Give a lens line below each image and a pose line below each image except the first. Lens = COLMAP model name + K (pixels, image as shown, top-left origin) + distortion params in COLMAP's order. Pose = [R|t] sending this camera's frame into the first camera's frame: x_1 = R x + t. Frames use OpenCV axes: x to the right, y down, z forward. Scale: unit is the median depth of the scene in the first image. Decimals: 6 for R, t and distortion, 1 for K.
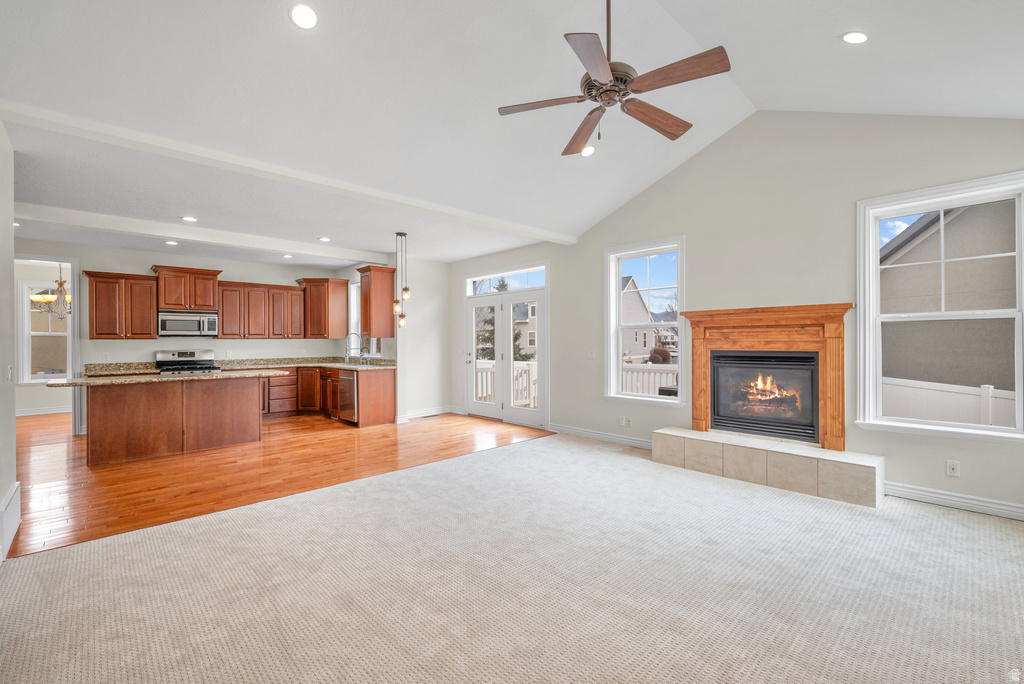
lens RADIAL K [[439.7, 0, 515.4], [0, 439.7, 340.2], [0, 0, 1]] dist [-0.002470, 0.000373]
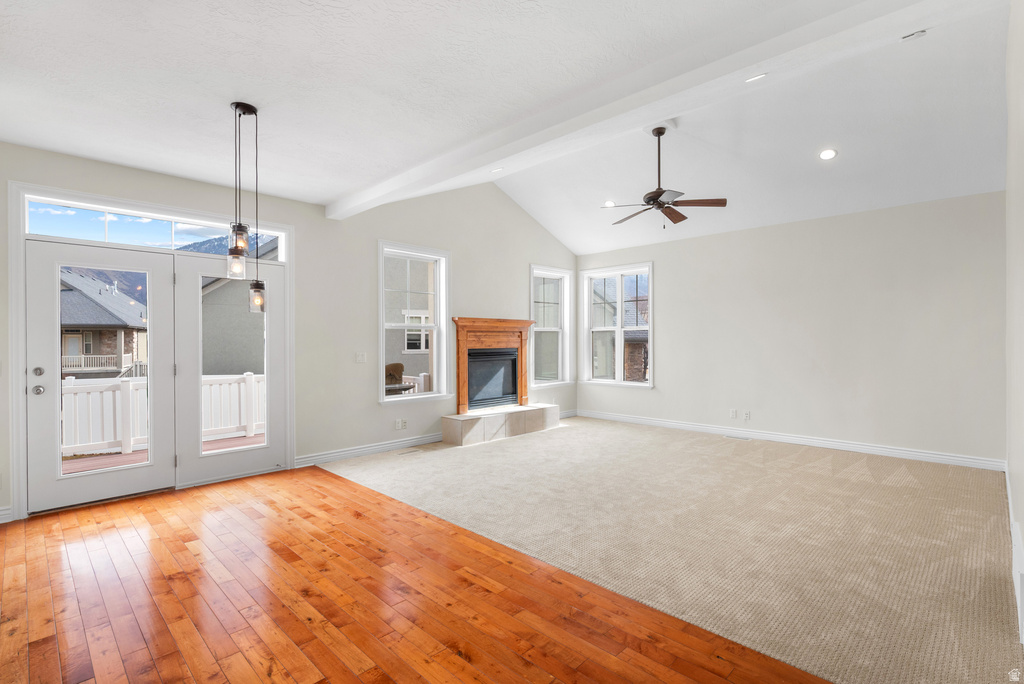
lens RADIAL K [[479.8, 0, 511.4], [0, 479.8, 343.7], [0, 0, 1]] dist [0.001568, 0.001329]
pose [[-0.023348, 0.001042, 0.999727, -0.636009], [0.001838, 0.999998, -0.000999, 0.006129], [-0.999726, 0.001814, -0.023350, 0.601549]]
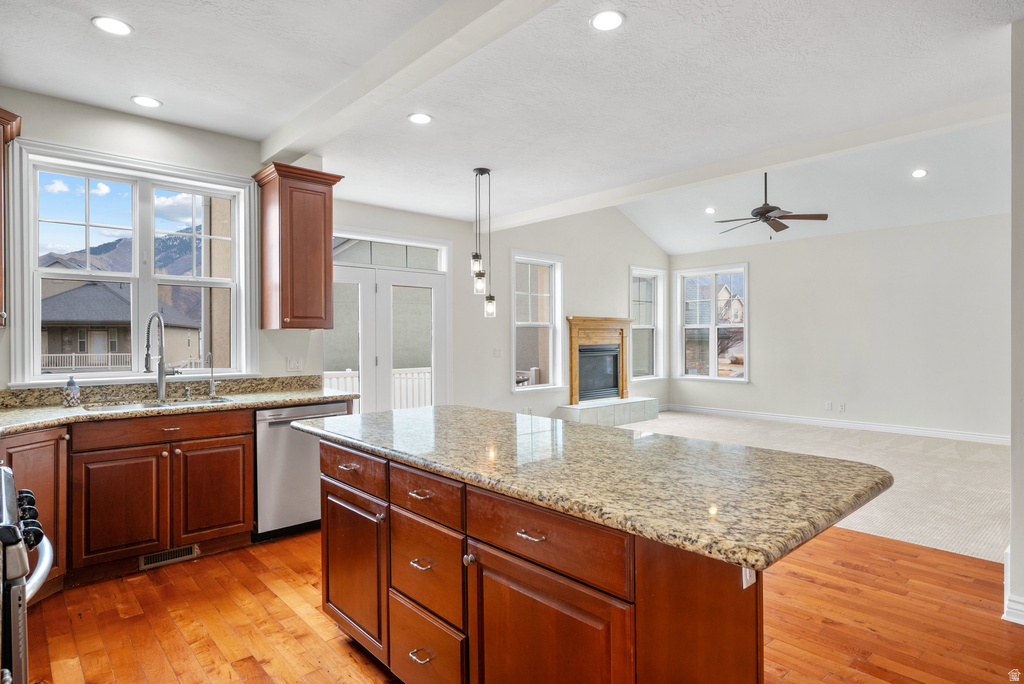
lens RADIAL K [[557.9, 0, 511.7], [0, 557.9, 342.4], [0, 0, 1]] dist [0.000683, -0.002061]
pose [[0.033029, -0.000966, 0.999454, -0.890086], [0.001990, 0.999998, 0.000901, 0.007840], [-0.999452, 0.001959, 0.033030, 0.766731]]
